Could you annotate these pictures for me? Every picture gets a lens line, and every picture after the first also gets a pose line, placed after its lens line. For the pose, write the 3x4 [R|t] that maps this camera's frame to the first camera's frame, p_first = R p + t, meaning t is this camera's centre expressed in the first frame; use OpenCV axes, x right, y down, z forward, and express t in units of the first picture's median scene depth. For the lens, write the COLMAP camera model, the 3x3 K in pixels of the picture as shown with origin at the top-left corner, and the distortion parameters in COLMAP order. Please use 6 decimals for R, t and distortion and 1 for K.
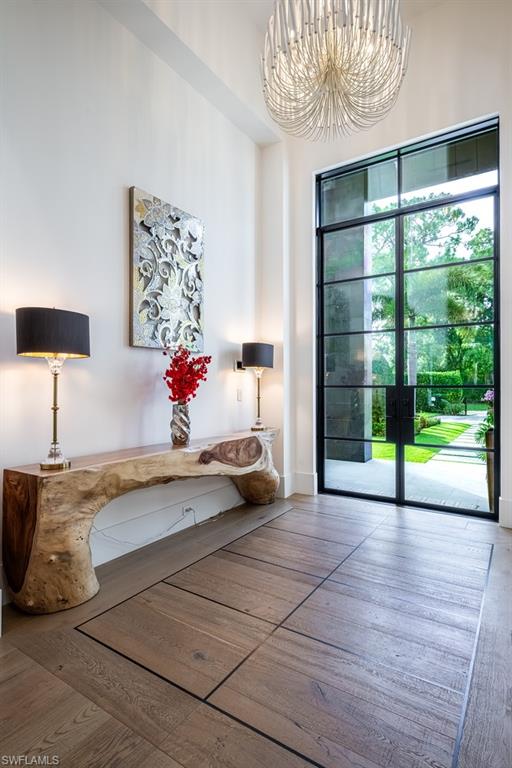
lens RADIAL K [[408.3, 0, 256.0], [0, 408.3, 384.0], [0, 0, 1]] dist [0.002178, 0.000490]
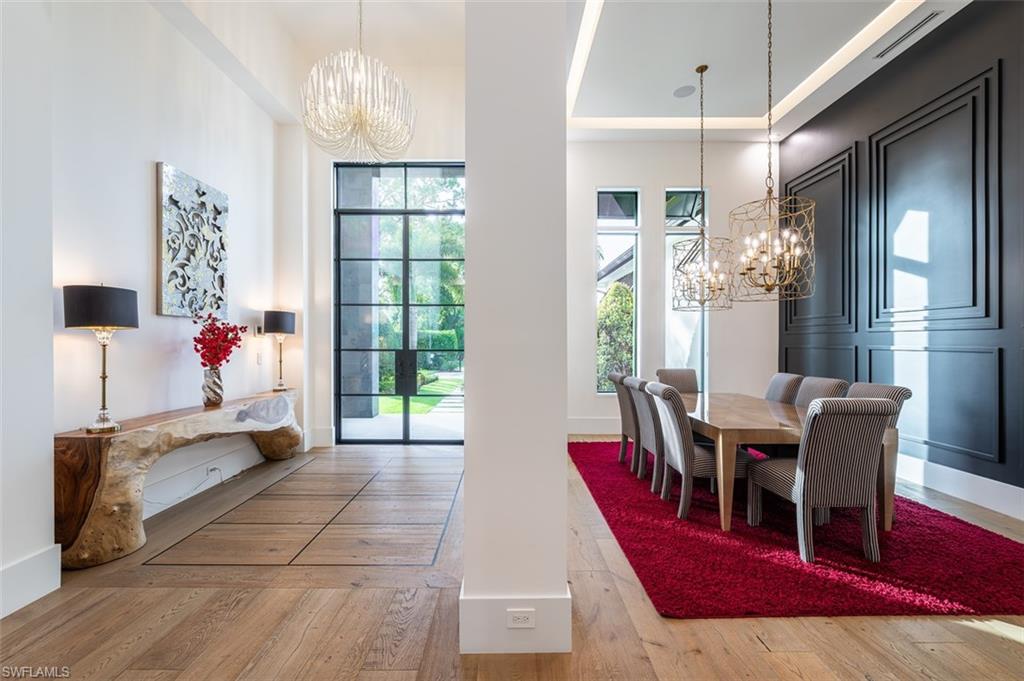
lens RADIAL K [[444.3, 0, 512.0], [0, 444.3, 340.5], [0, 0, 1]] dist [0.000999, 0.000180]
pose [[0.832707, 0.001252, 0.553712, -0.168752], [-0.000473, 0.999999, -0.001549, -0.024362], [-0.553713, 0.001028, 0.832707, -0.401092]]
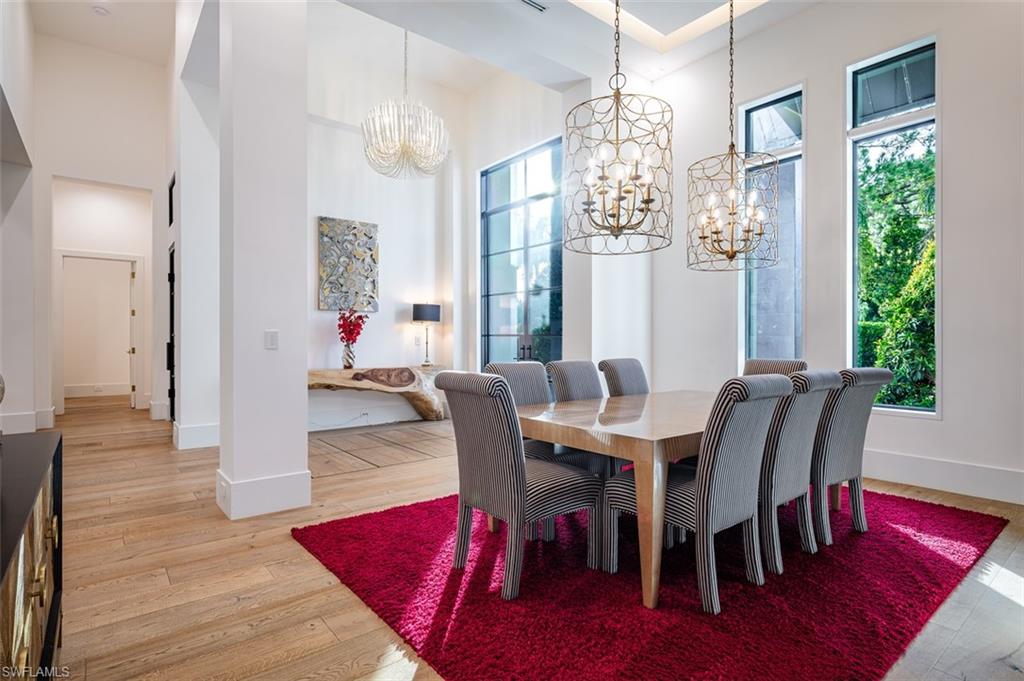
lens RADIAL K [[525.1, 0, 512.0], [0, 525.1, 340.5], [0, 0, 1]] dist [-0.000905, -0.000081]
pose [[0.950631, 0.001567, -0.310321, 1.040176], [-0.000827, 0.999996, 0.002514, 0.026416], [0.310324, -0.002133, 0.950628, -0.756532]]
